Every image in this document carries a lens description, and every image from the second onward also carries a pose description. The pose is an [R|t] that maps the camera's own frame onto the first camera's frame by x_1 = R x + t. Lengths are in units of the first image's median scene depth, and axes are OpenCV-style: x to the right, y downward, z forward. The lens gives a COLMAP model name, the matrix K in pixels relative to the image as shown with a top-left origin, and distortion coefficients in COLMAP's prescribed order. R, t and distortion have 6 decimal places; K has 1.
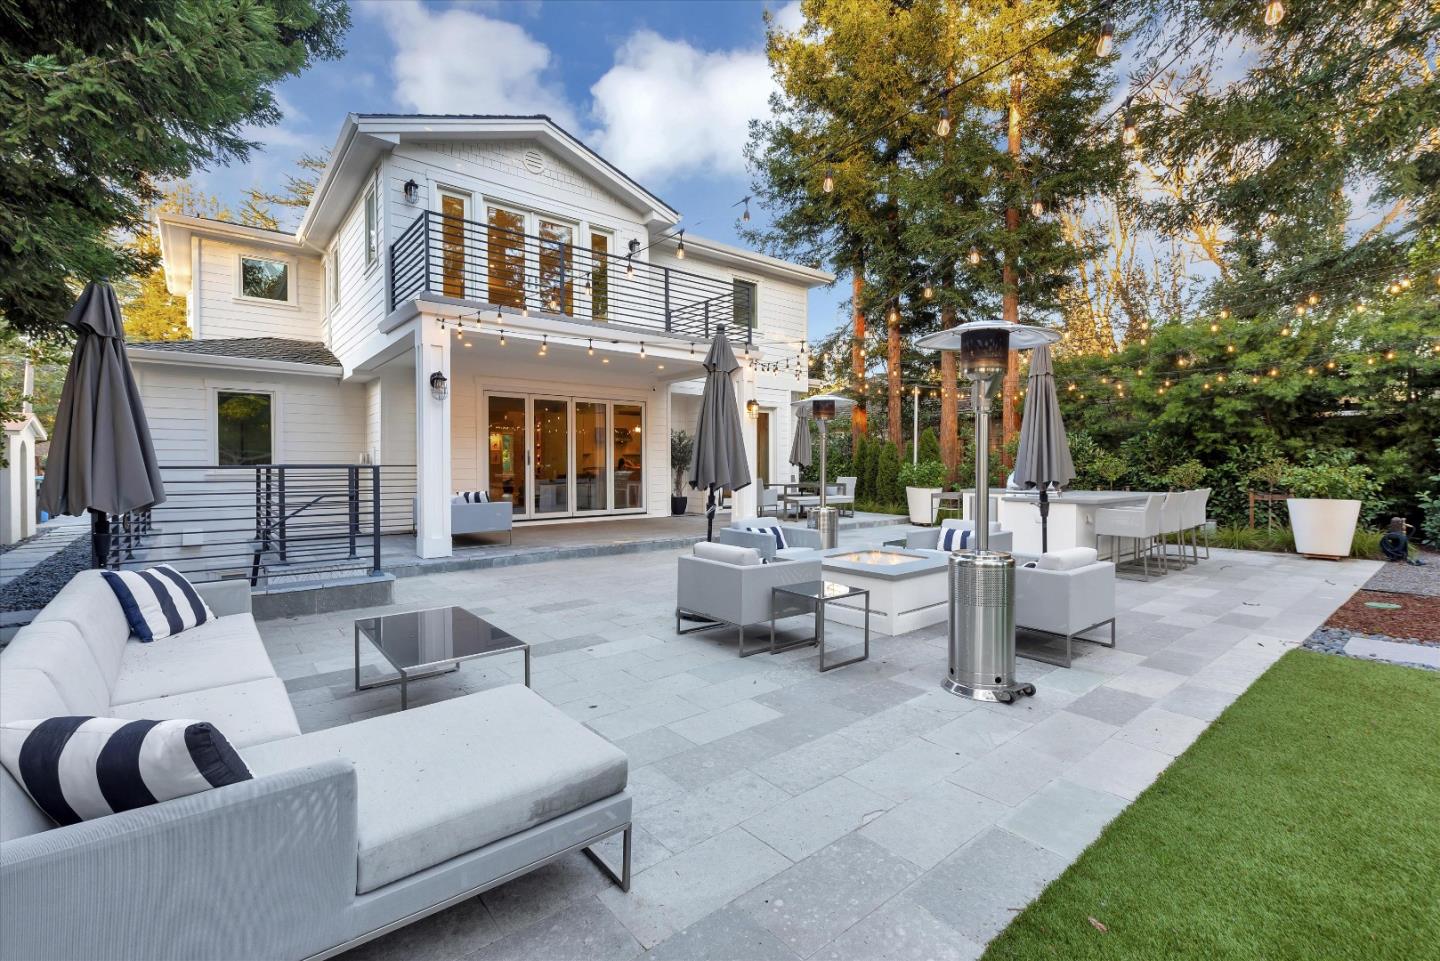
lens RADIAL K [[637.4, 0, 725.1], [0, 637.4, 469.6], [0, 0, 1]] dist [0.002437, 0.000129]
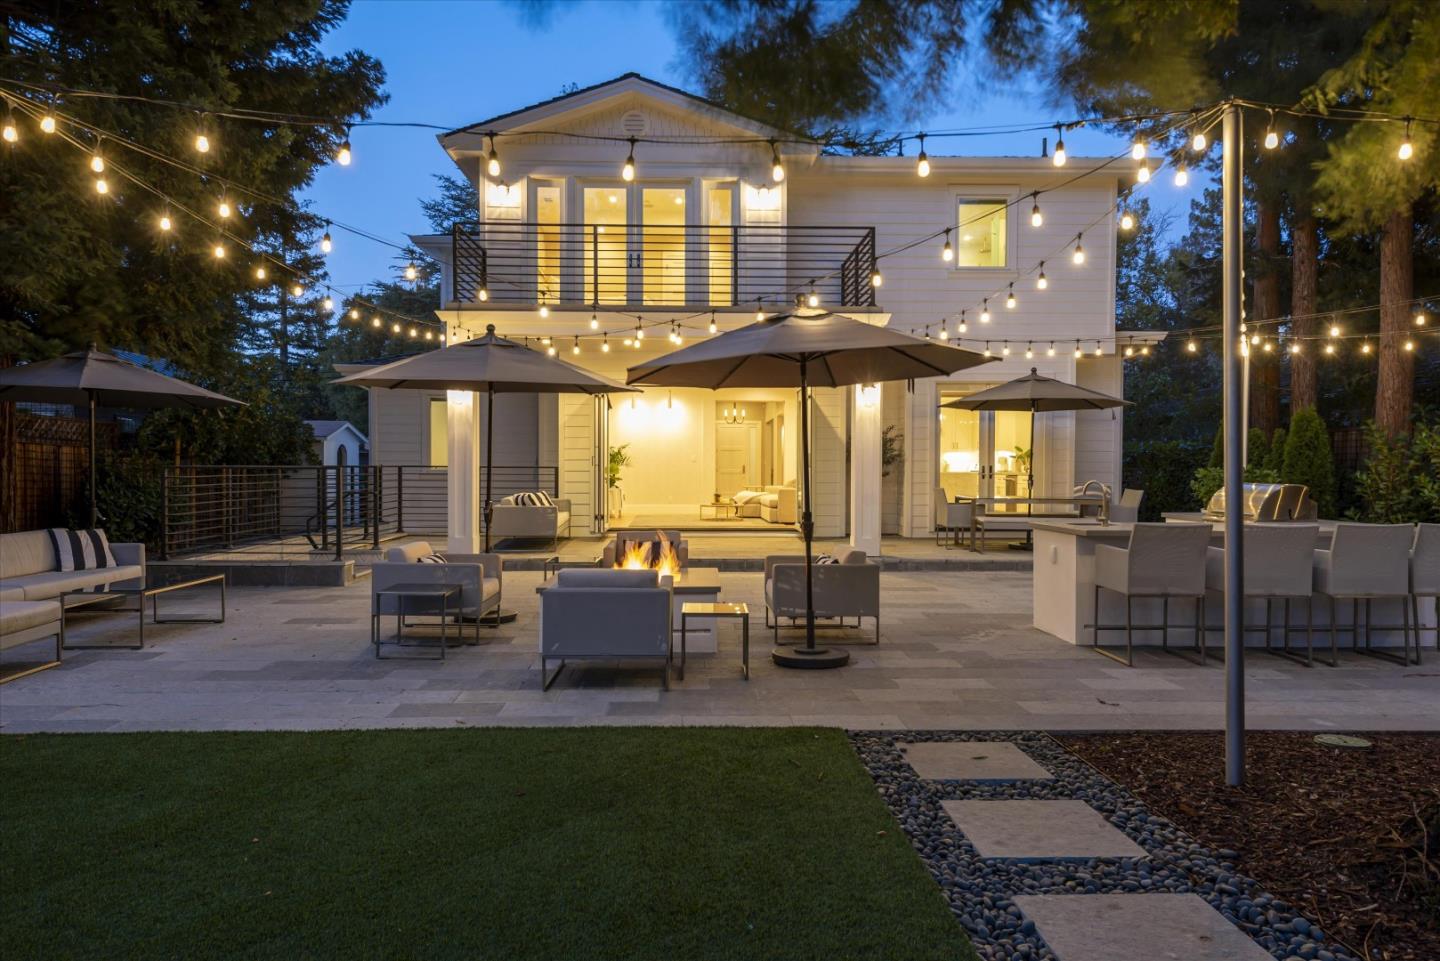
lens RADIAL K [[950.8, 0, 720.8], [0, 950.8, 479.7], [0, 0, 1]] dist [0.005032, -0.000447]
pose [[0.787019, 0.014146, -0.616766, 0.526498], [-0.011823, 0.999899, 0.007846, -0.002174], [0.616815, 0.001117, 0.787107, 0.030537]]
